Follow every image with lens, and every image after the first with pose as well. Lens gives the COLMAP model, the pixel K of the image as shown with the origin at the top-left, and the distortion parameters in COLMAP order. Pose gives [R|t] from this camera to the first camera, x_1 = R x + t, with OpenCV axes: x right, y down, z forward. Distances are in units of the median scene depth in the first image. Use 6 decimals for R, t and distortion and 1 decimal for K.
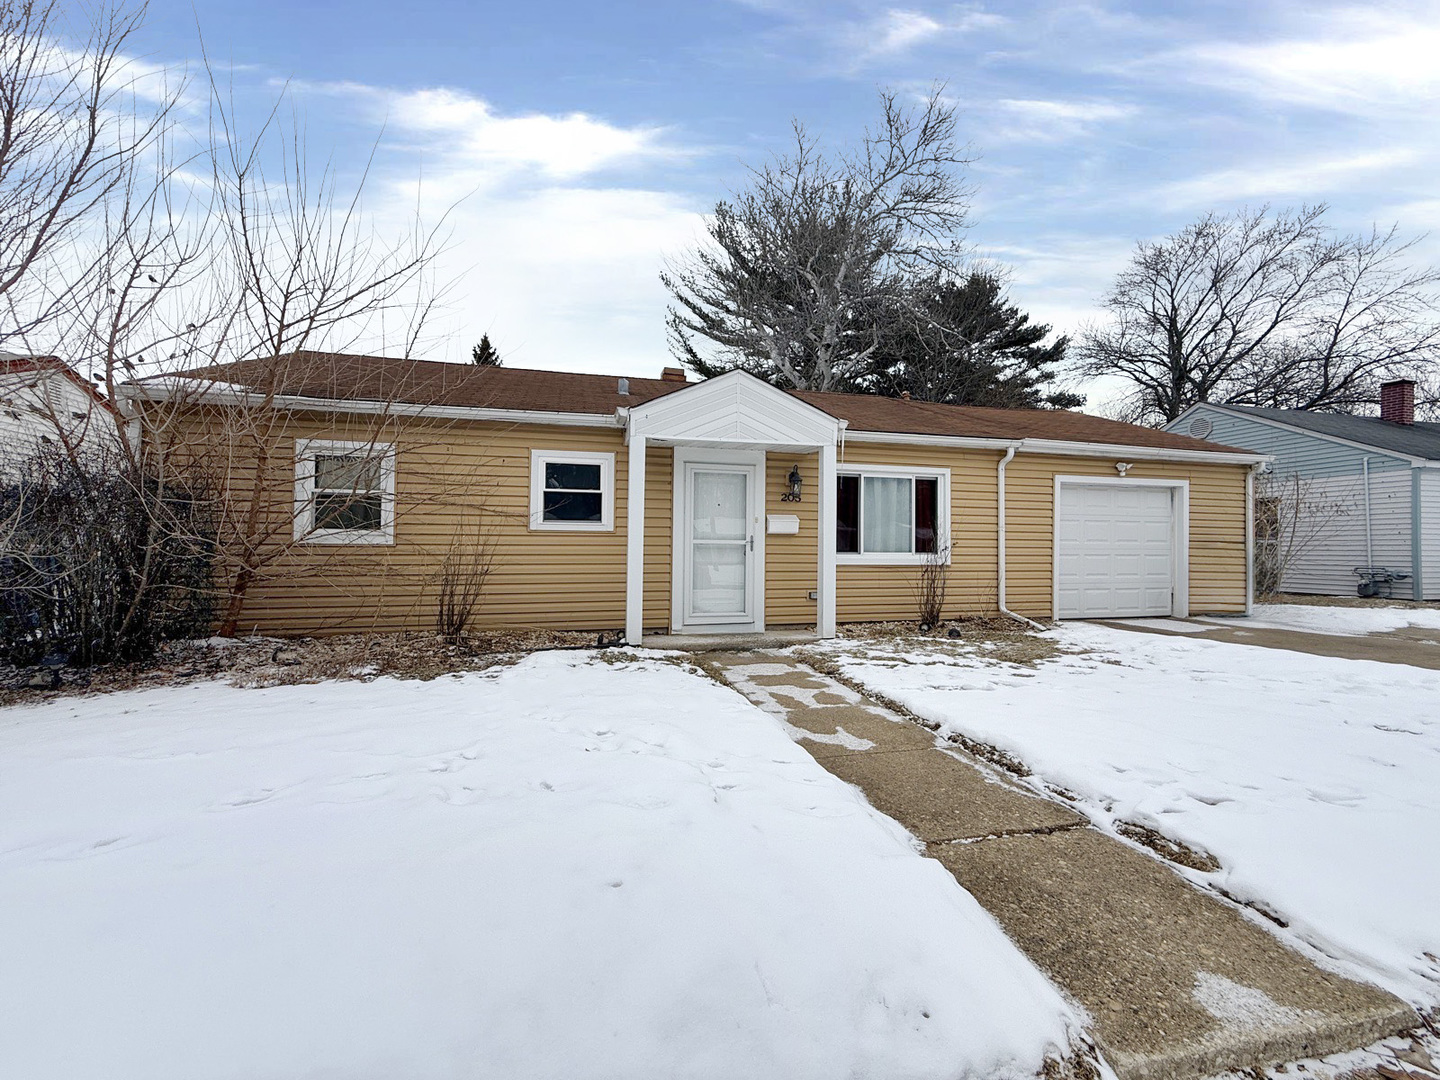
lens RADIAL K [[572.9, 0, 715.4], [0, 572.9, 540.5], [0, 0, 1]] dist [0.000731, 0.000267]
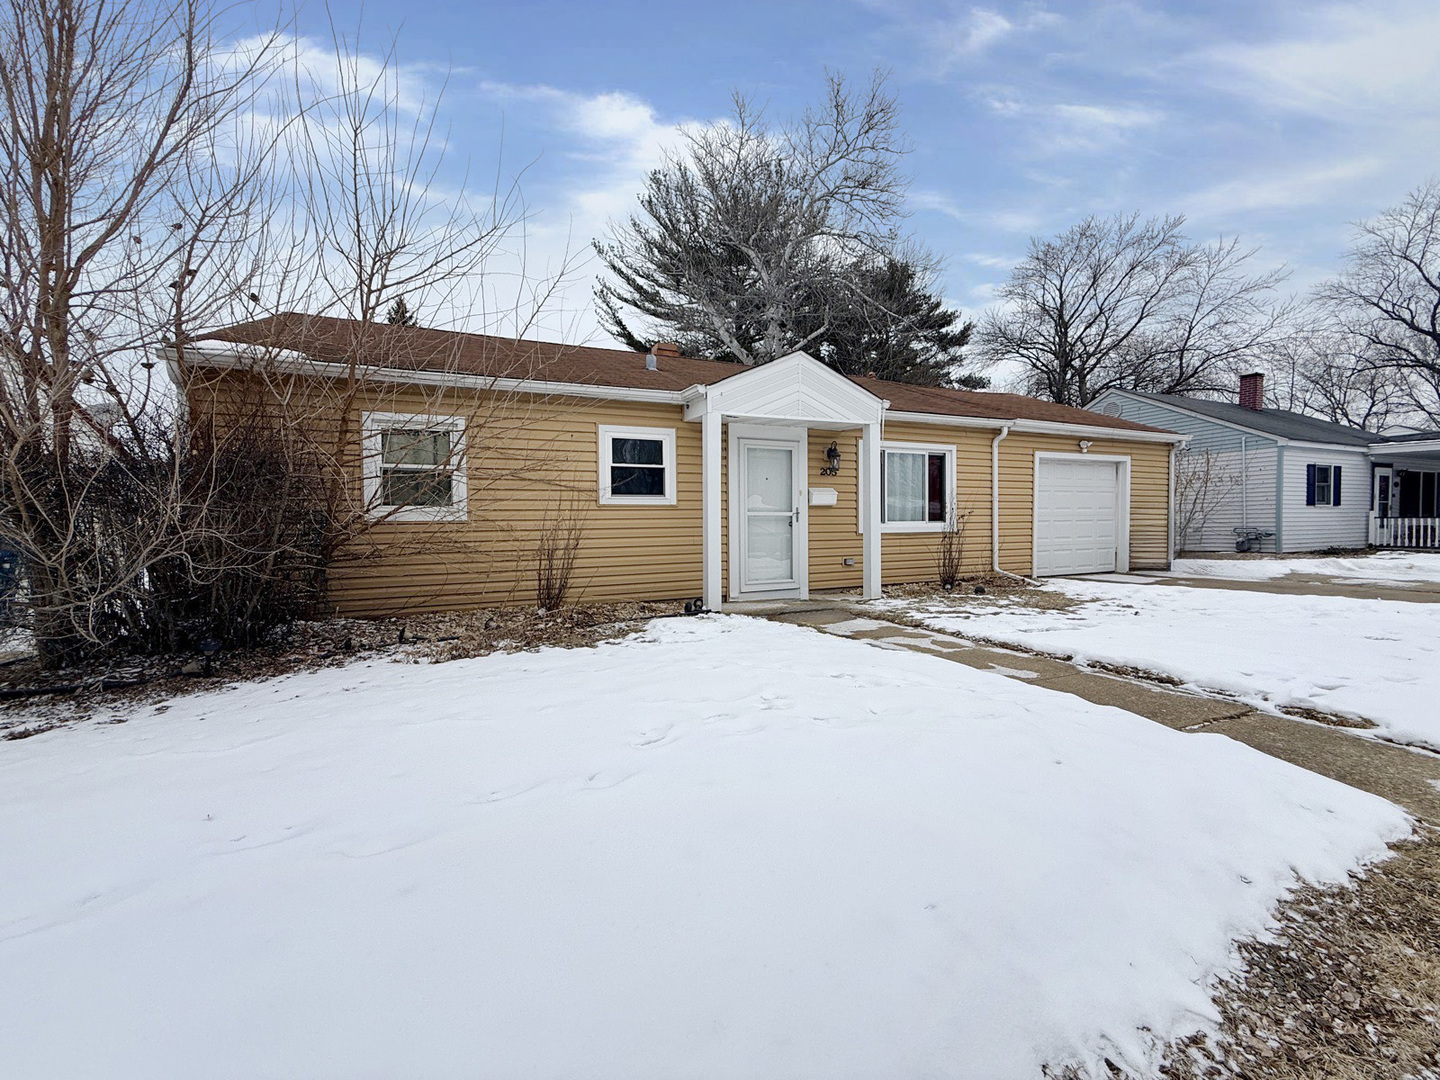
lens RADIAL K [[572.9, 0, 715.2], [0, 572.9, 542.3], [0, 0, 1]] dist [0.000731, 0.000267]
pose [[0.986134, -0.023990, 0.164208, -0.240917], [0.016735, 0.998828, 0.045419, 0.004766], [-0.165105, -0.042041, 0.985379, -0.030458]]
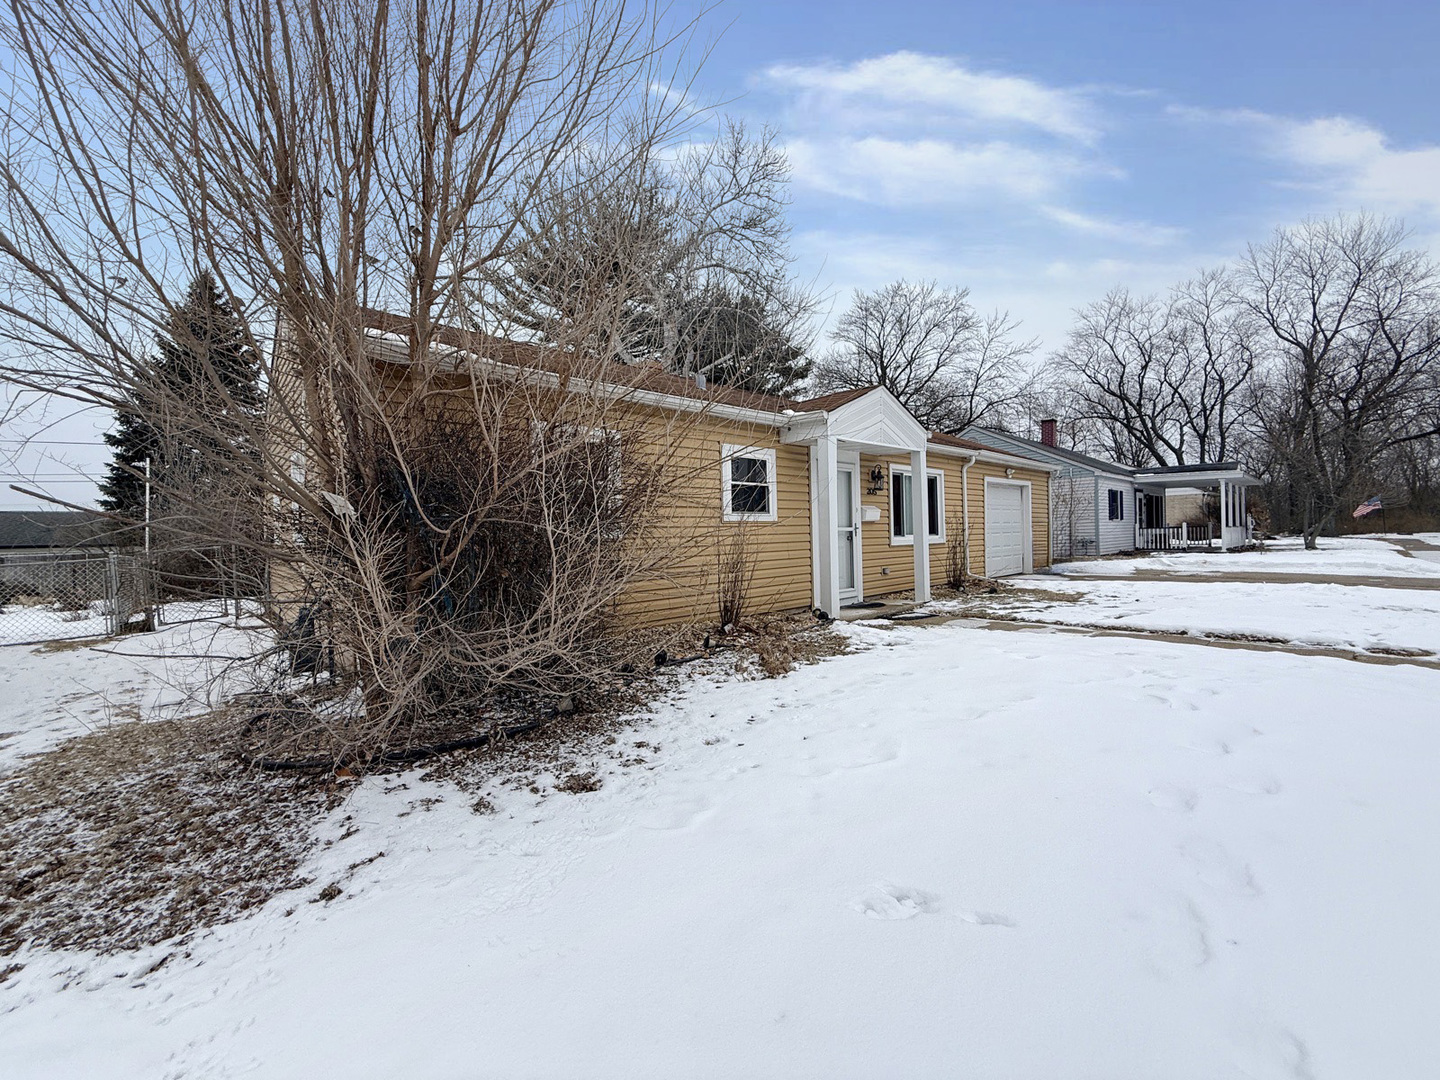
lens RADIAL K [[572.9, 0, 714.6], [0, 572.9, 543.2], [0, 0, 1]] dist [0.000731, 0.000267]
pose [[0.881781, -0.036083, 0.470276, -0.687638], [0.027486, 0.999306, 0.025137, -0.004676], [-0.470857, -0.009240, 0.882161, 0.078389]]
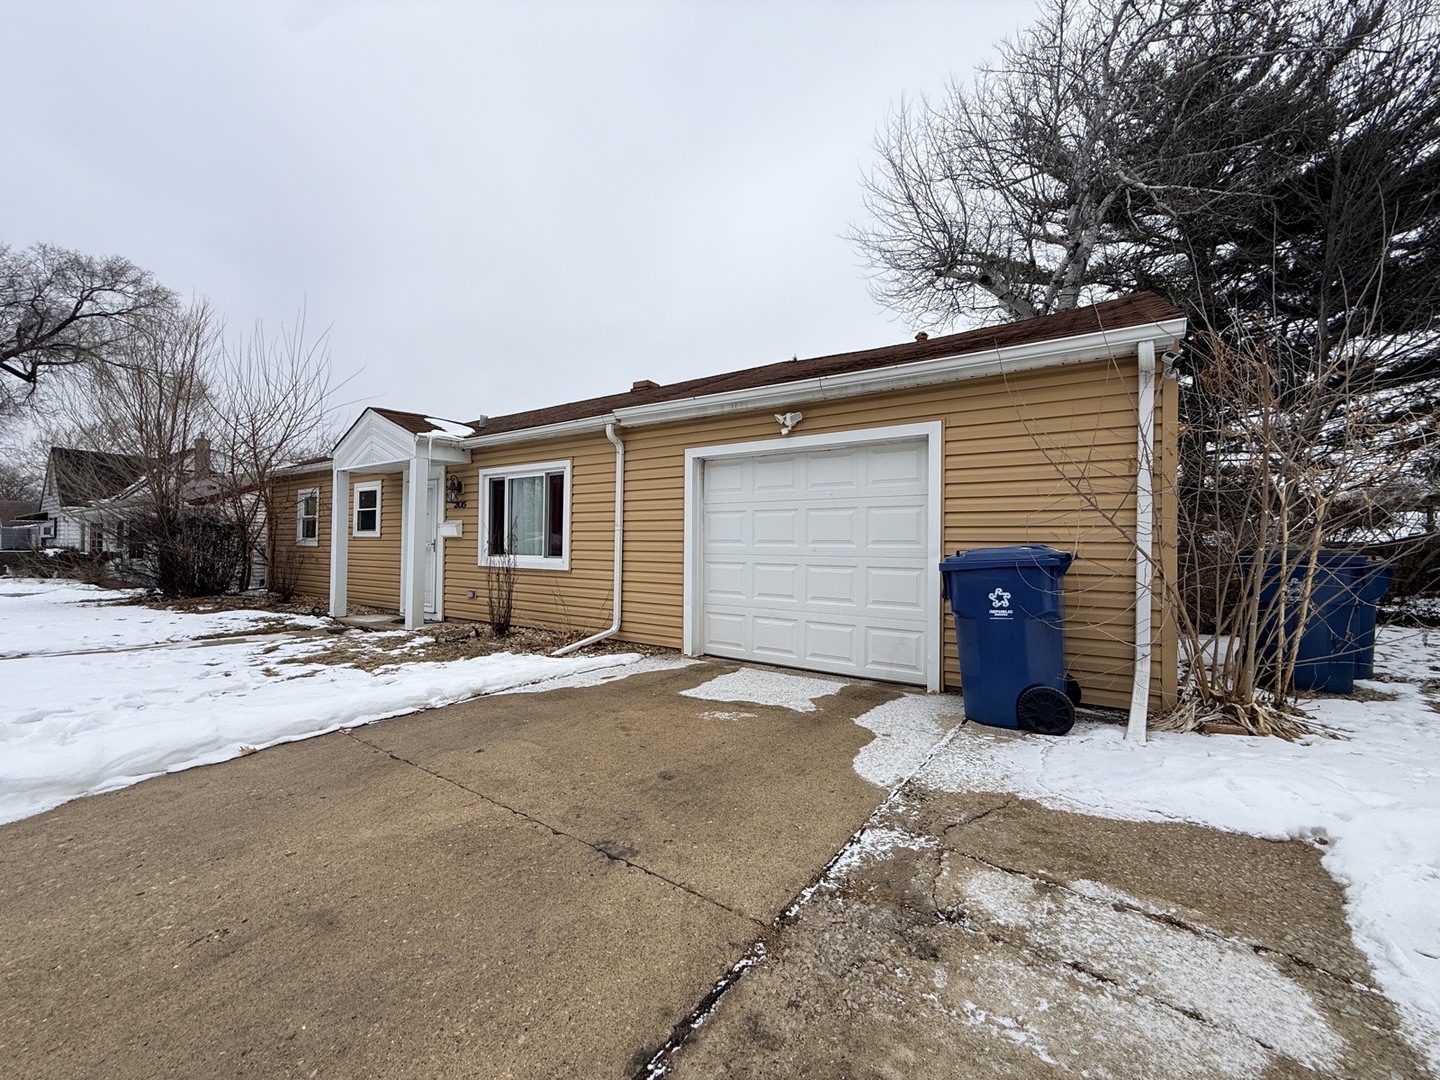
lens RADIAL K [[572.9, 0, 713.5], [0, 572.9, 540.0], [0, 0, 1]] dist [0.000731, 0.000267]
pose [[0.664960, -0.007148, -0.746844, 1.203337], [0.002906, 0.999971, -0.006983, 0.002800], [0.746873, 0.002474, 0.664962, 0.585685]]
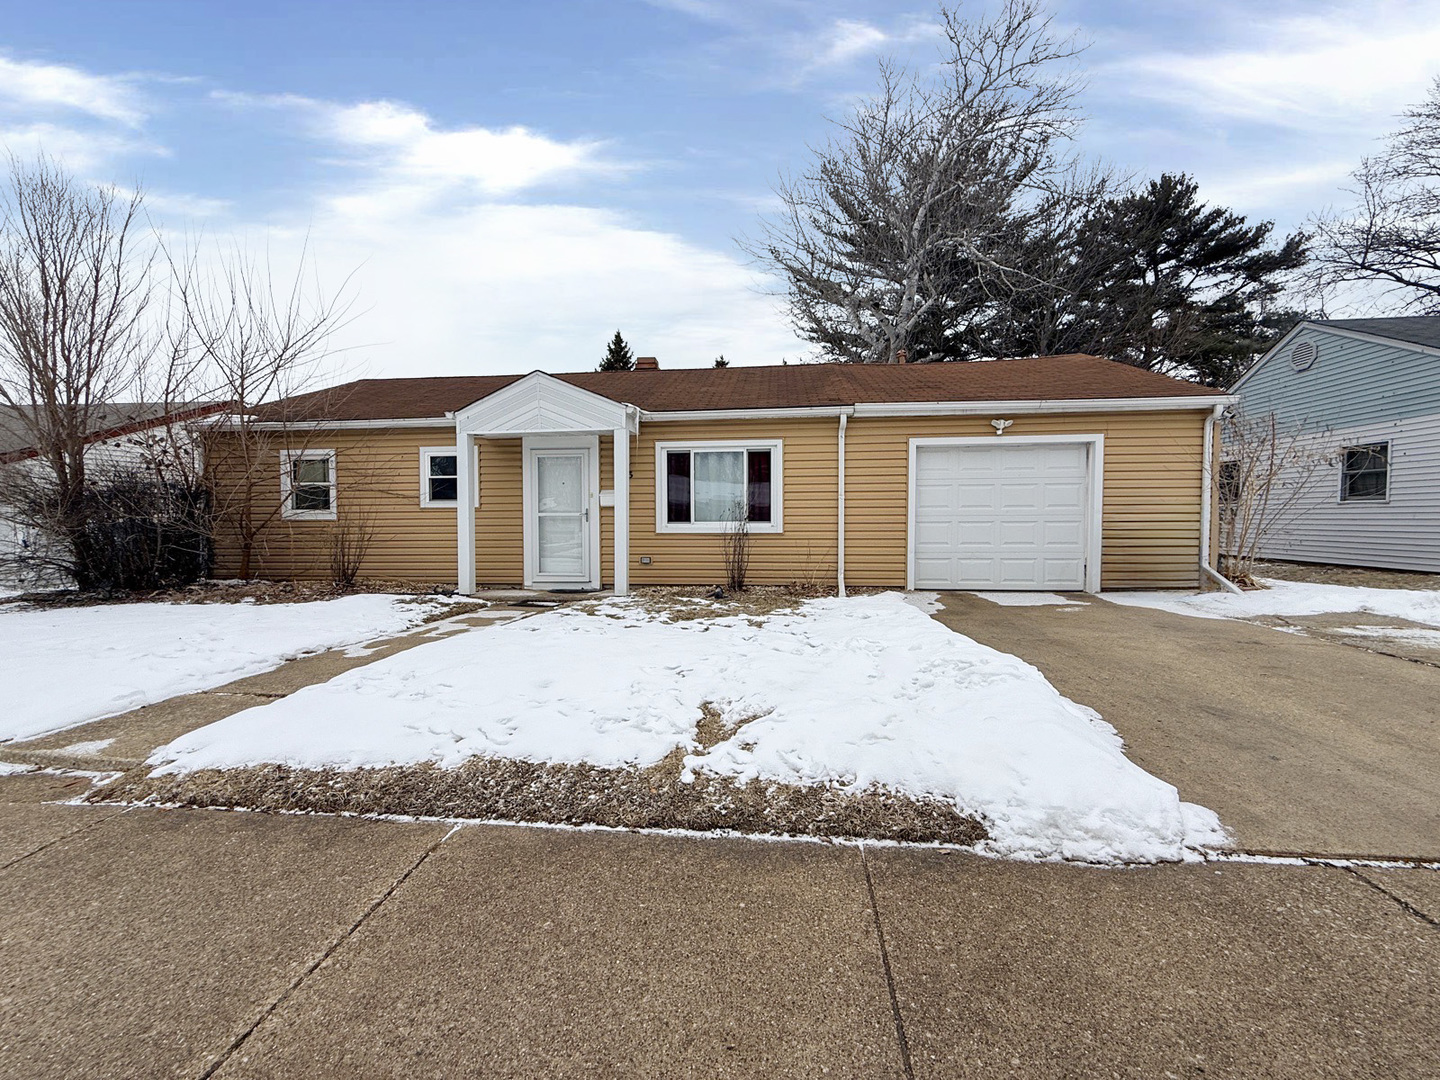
lens RADIAL K [[572.9, 0, 715.6], [0, 572.9, 541.0], [0, 0, 1]] dist [0.000731, 0.000267]
pose [[0.935918, 0.001679, -0.352214, 0.660352], [0.016153, 0.998732, 0.047685, 0.005251], [0.351847, -0.050319, 0.934704, -0.011002]]
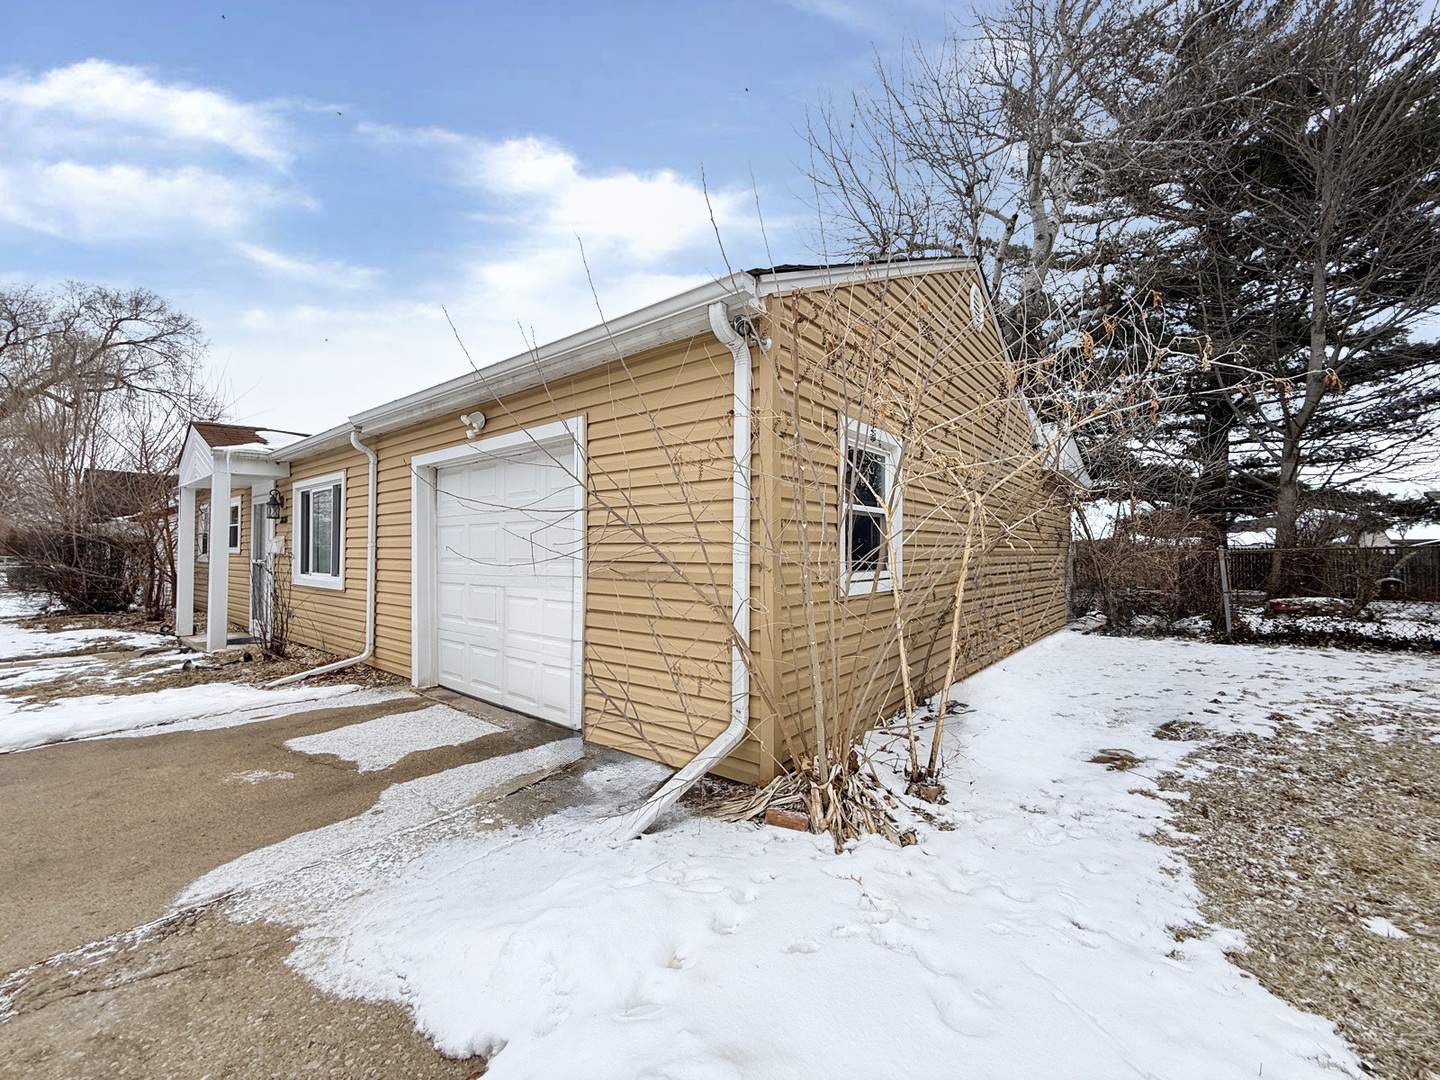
lens RADIAL K [[572.9, 0, 714.9], [0, 572.9, 539.2], [0, 0, 1]] dist [0.000731, 0.000267]
pose [[0.600541, -0.022690, -0.799272, 1.369429], [0.015938, 0.999738, -0.016406, -0.007847], [0.799435, -0.002887, 0.600746, 0.933251]]
